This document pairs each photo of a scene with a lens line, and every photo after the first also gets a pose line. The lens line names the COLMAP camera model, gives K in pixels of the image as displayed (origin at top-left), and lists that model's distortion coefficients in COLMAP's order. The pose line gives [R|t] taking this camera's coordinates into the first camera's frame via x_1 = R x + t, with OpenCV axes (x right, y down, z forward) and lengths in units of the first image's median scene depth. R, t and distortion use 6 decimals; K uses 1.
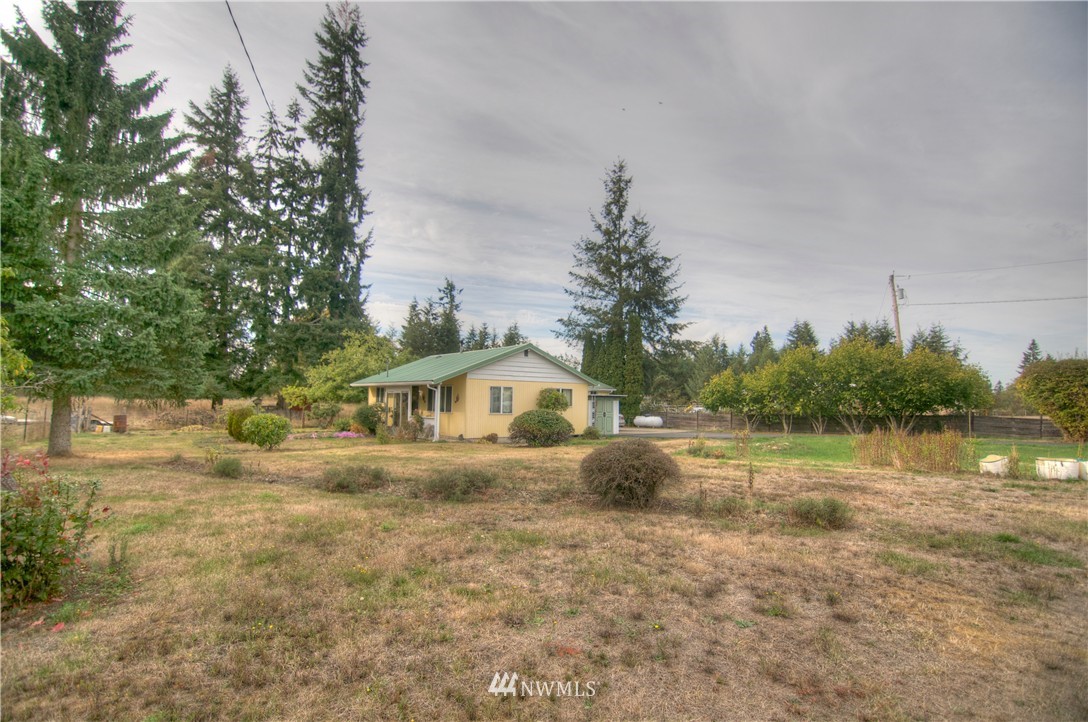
lens RADIAL K [[525.3, 0, 541.1], [0, 525.3, 362.9], [0, 0, 1]] dist [-0.012458, -0.003799]
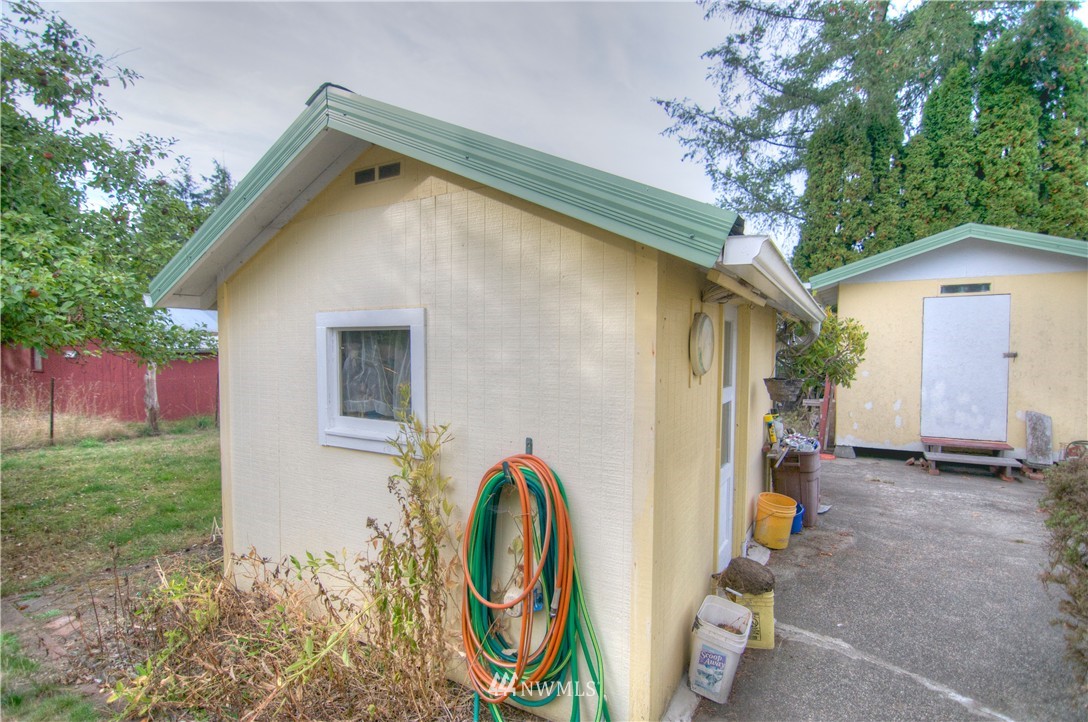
lens RADIAL K [[525.3, 0, 545.8], [0, 525.3, 367.5], [0, 0, 1]] dist [-0.012458, -0.003799]
pose [[0.927501, -0.021190, 0.373219, -0.154843], [-0.022300, 0.993478, 0.111823, 0.054558], [-0.373154, -0.112039, 0.920980, 0.732287]]
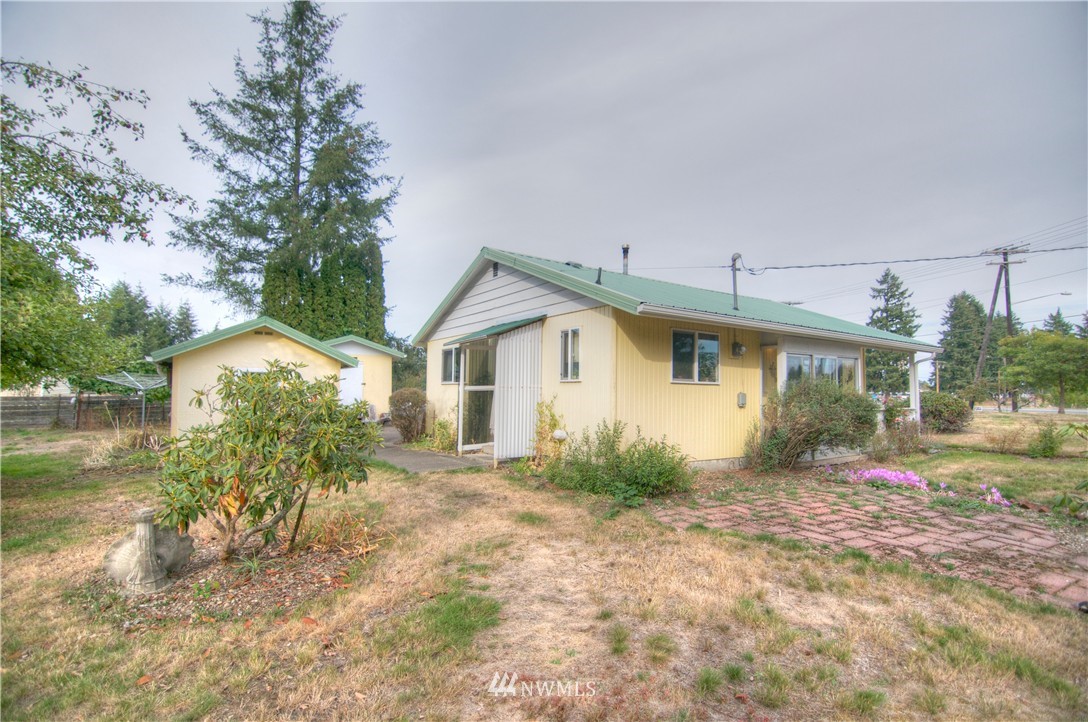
lens RADIAL K [[525.3, 0, 544.1], [0, 525.3, 364.7], [0, 0, 1]] dist [-0.012458, -0.003799]
pose [[0.051124, 0.037835, 0.997975, -0.387278], [-0.080155, 0.996214, -0.033662, 0.051587], [-0.995471, -0.078272, 0.053963, 0.656161]]
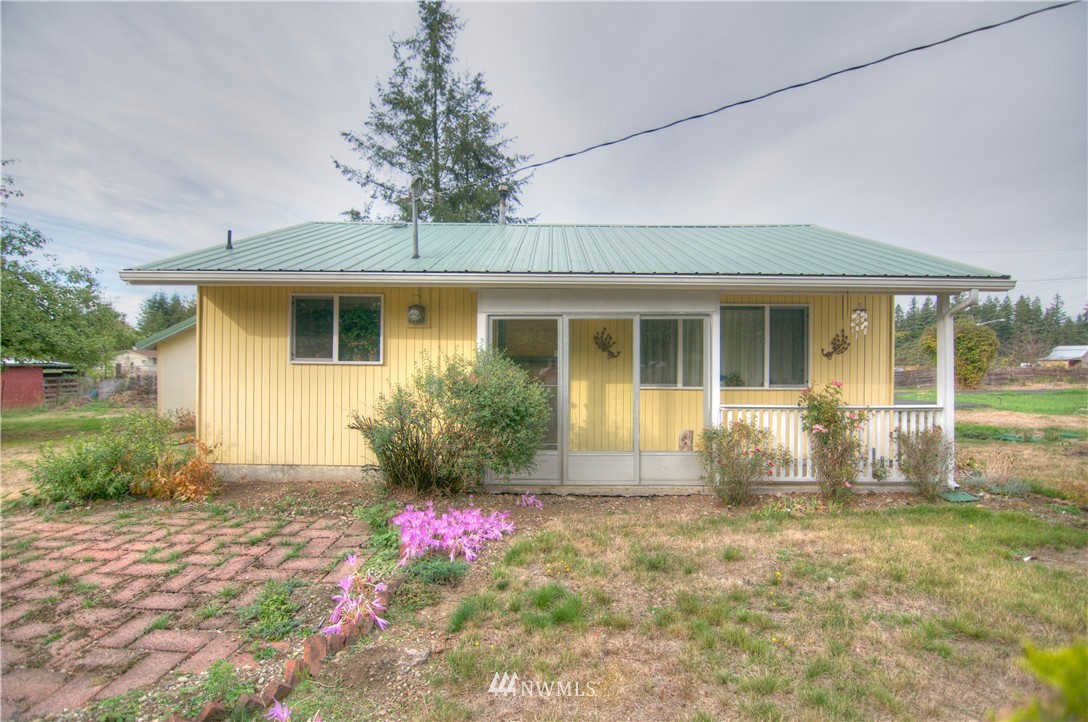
lens RADIAL K [[525.3, 0, 543.7], [0, 525.3, 366.3], [0, 0, 1]] dist [-0.012458, -0.003799]
pose [[0.610755, -0.012667, 0.791718, -0.268447], [-0.053590, 0.996918, 0.057291, 0.036340], [-0.790004, -0.077419, 0.608194, 0.470667]]
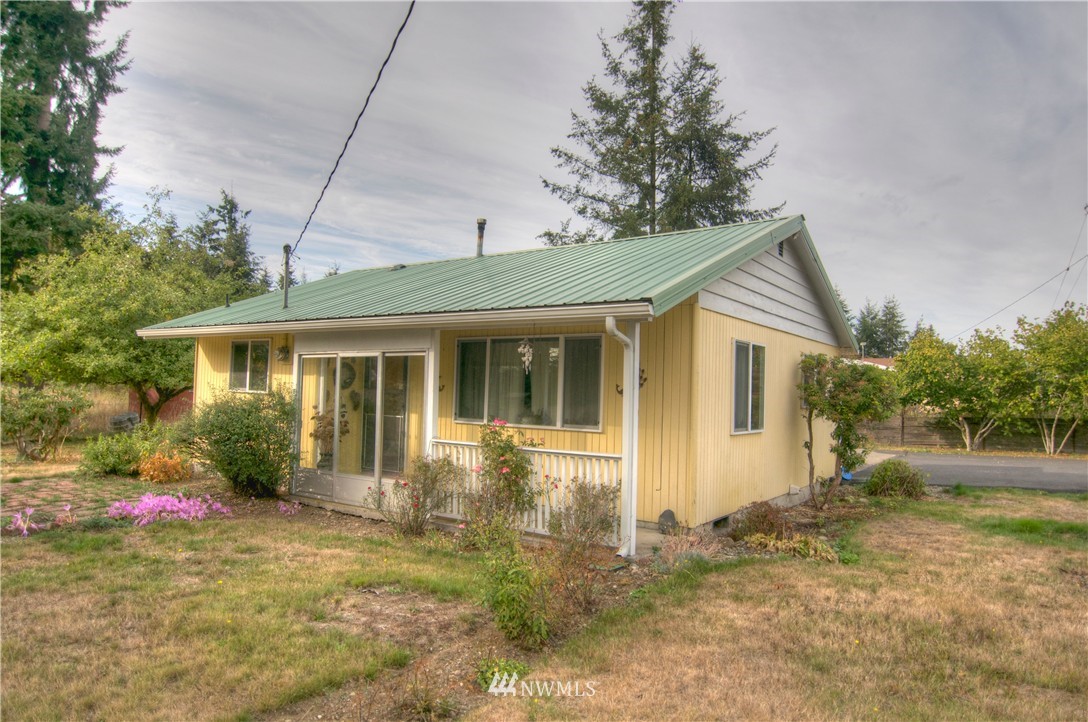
lens RADIAL K [[678.6, 0, 546.3], [0, 678.6, 363.5], [0, 0, 1]] dist [-0.018063, -0.003673]
pose [[0.954922, 0.022744, 0.295985, -0.155144], [-0.034051, 0.998872, 0.033103, 0.024455], [-0.294898, -0.041690, 0.954619, 0.333940]]
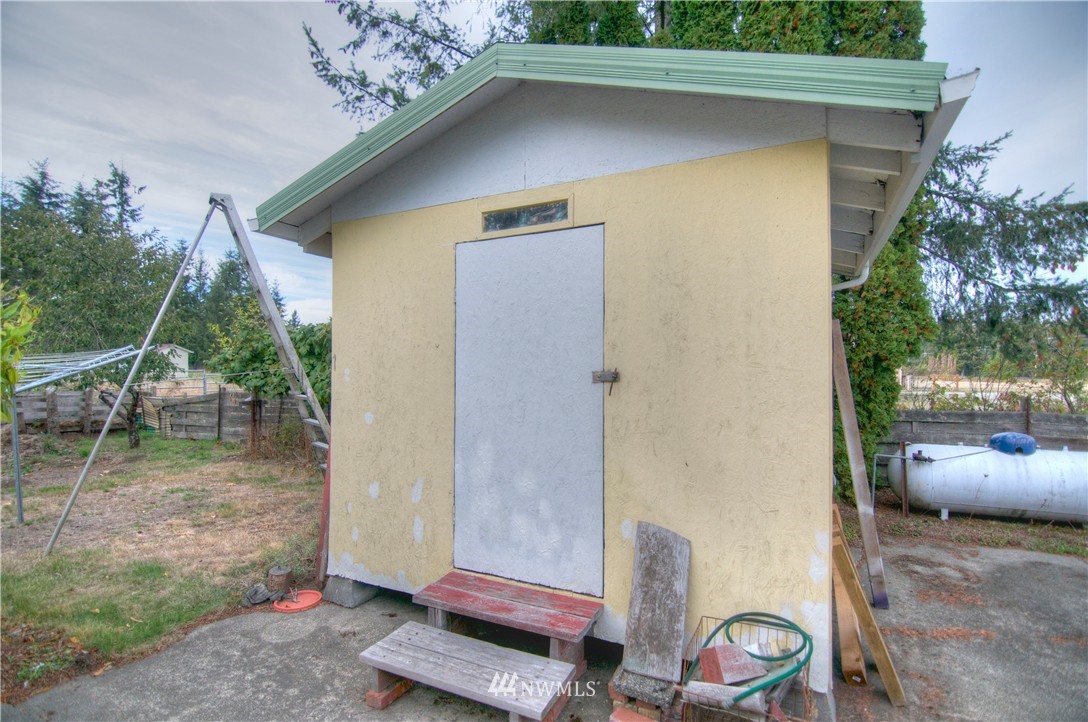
lens RADIAL K [[525.3, 0, 547.8], [0, 525.3, 367.6], [0, 0, 1]] dist [-0.012458, -0.003799]
pose [[0.895164, -0.001886, 0.445734, 0.014739], [-0.031871, 0.997161, 0.068225, 0.060637], [-0.444597, -0.075278, 0.892562, 0.775859]]
